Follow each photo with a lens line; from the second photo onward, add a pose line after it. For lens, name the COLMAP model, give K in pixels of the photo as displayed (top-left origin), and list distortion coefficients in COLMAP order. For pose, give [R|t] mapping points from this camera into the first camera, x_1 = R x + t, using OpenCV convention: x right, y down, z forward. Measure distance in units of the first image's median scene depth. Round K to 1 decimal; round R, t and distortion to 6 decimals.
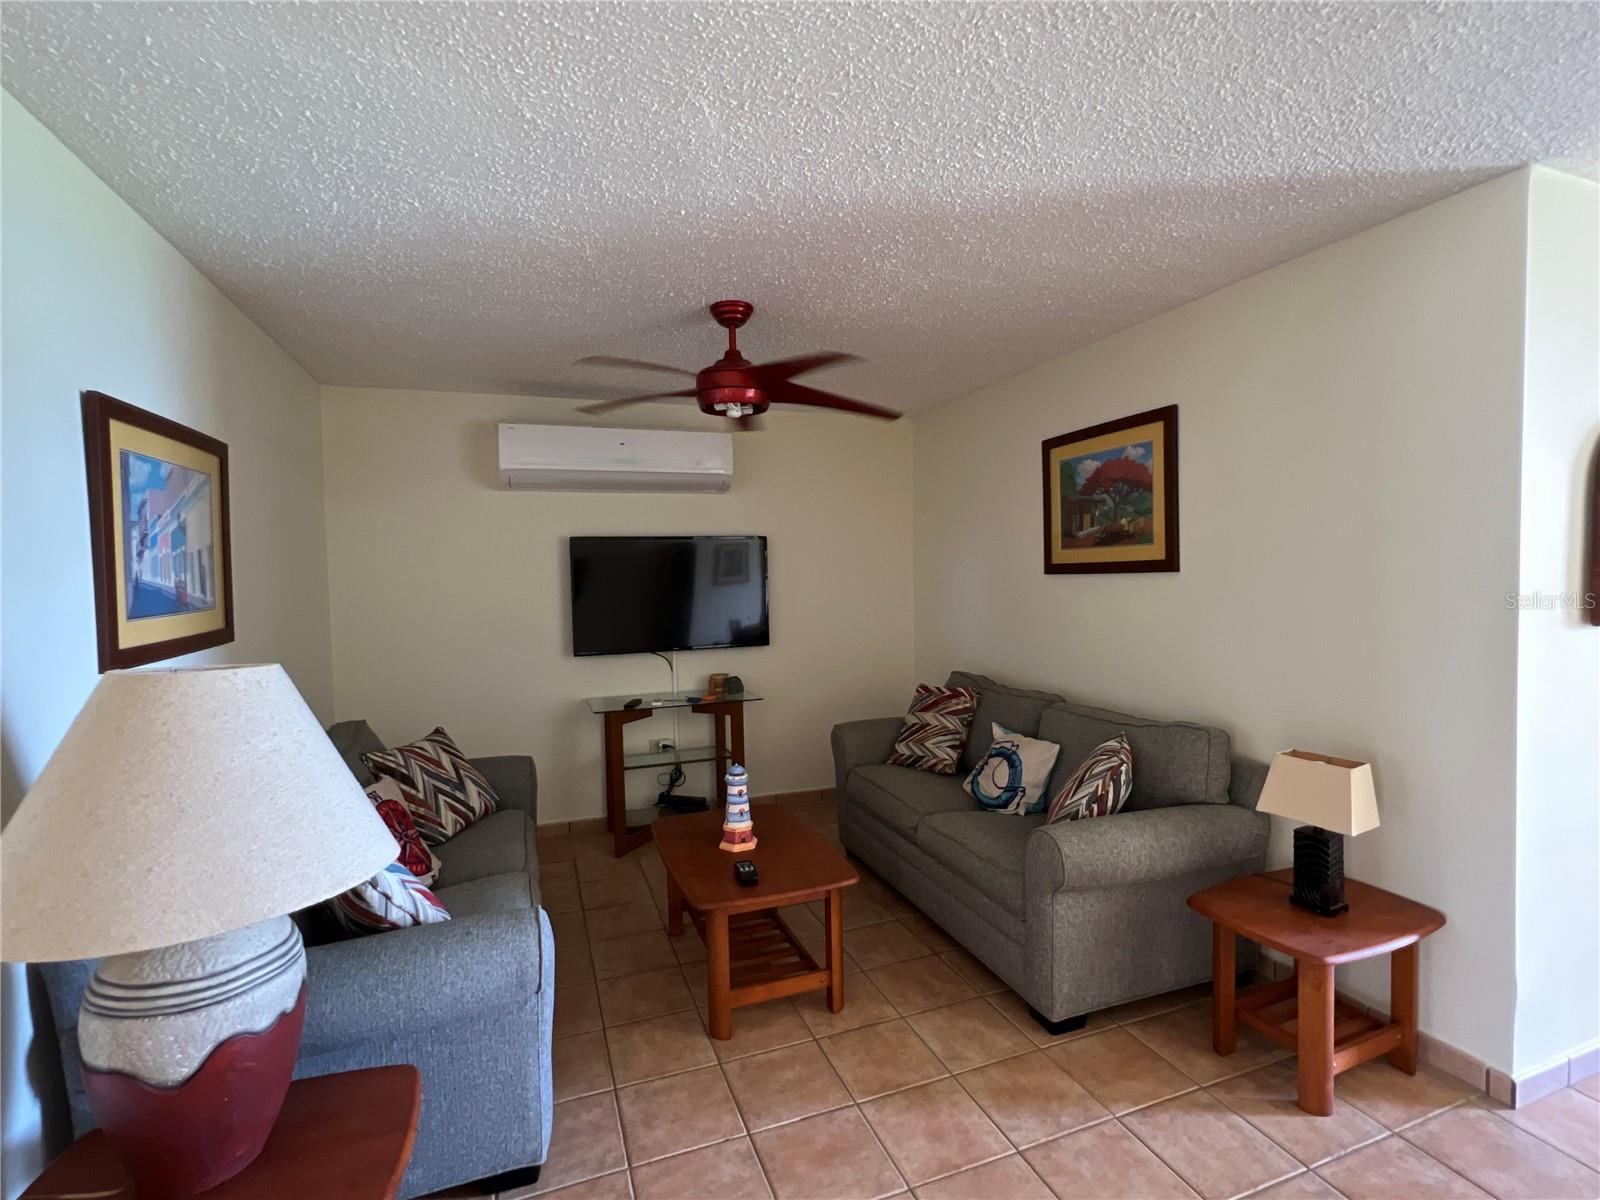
lens RADIAL K [[753.3, 0, 799.1], [0, 753.3, 599.7], [0, 0, 1]] dist [0.001708, 0.002015]
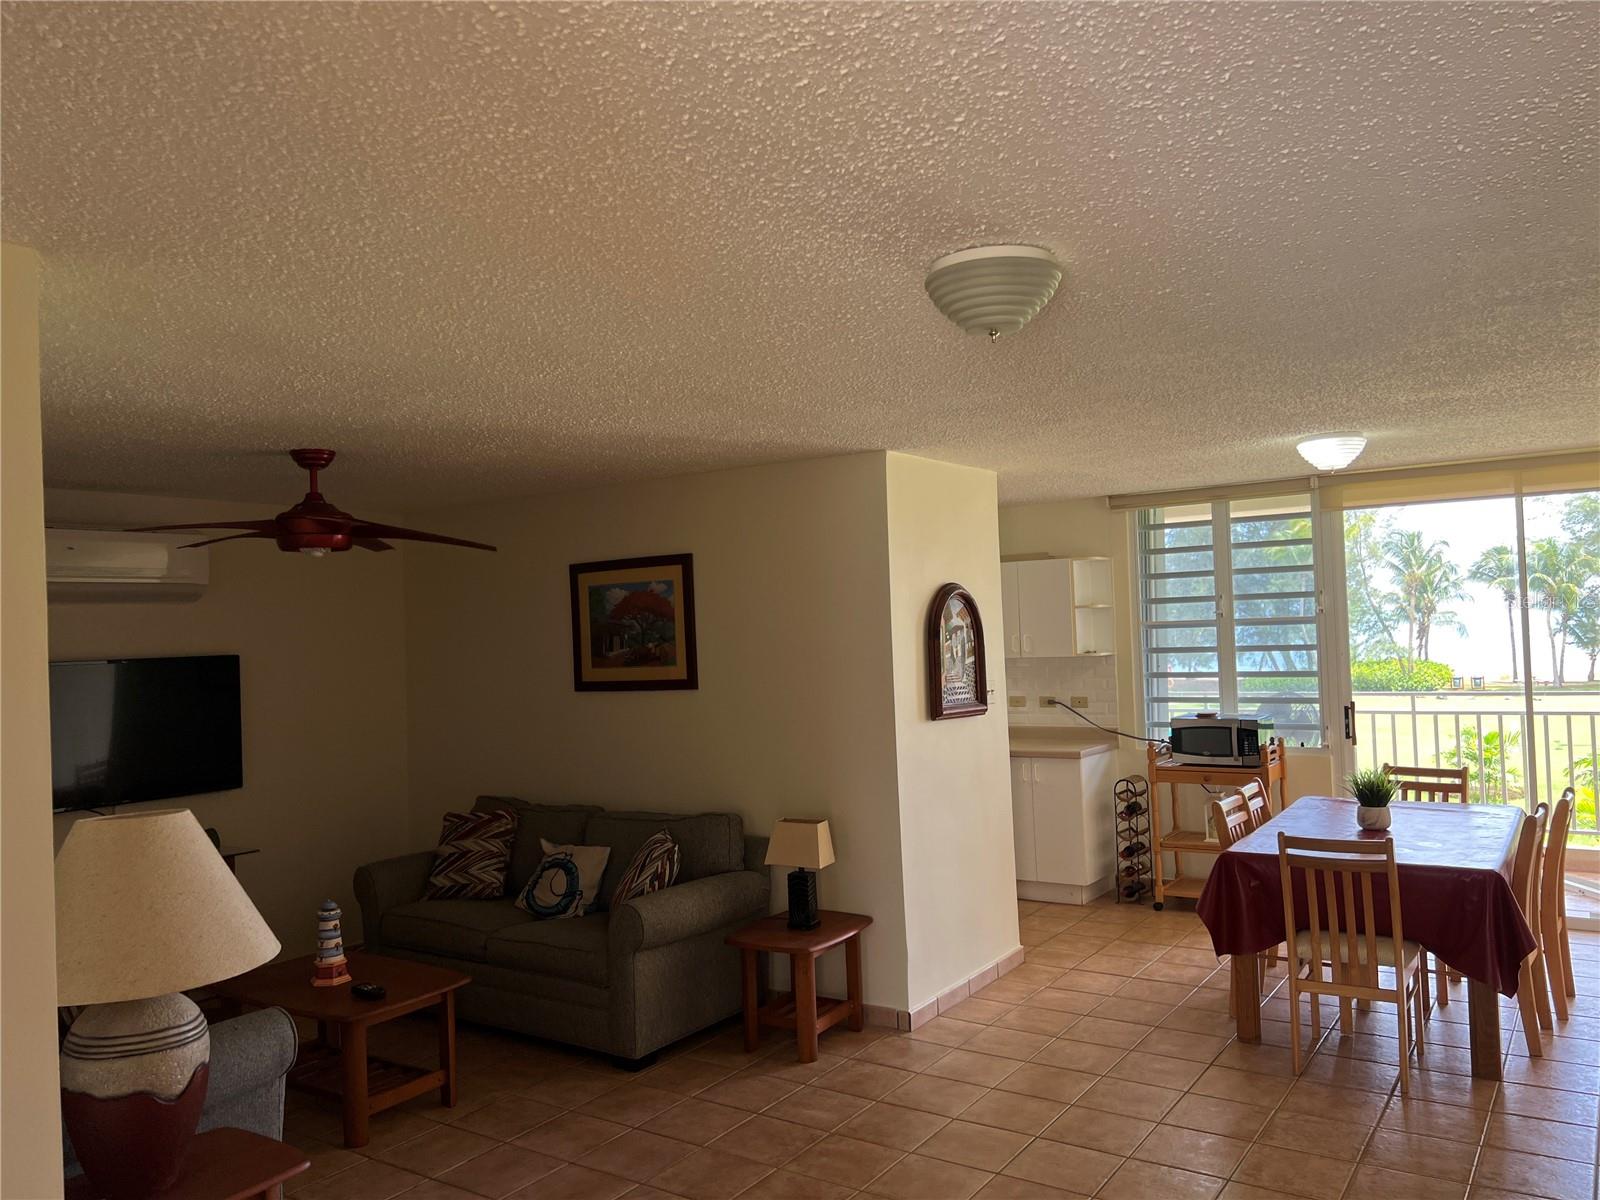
lens RADIAL K [[1225.8, 0, 794.8], [0, 1225.8, 612.3], [0, 0, 1]] dist [0.020061, -0.008644]
pose [[0.817446, -0.005931, 0.575975, -0.571706], [0.045849, 0.997444, -0.054800, -0.051690], [-0.574178, 0.071204, 0.815628, -0.802264]]
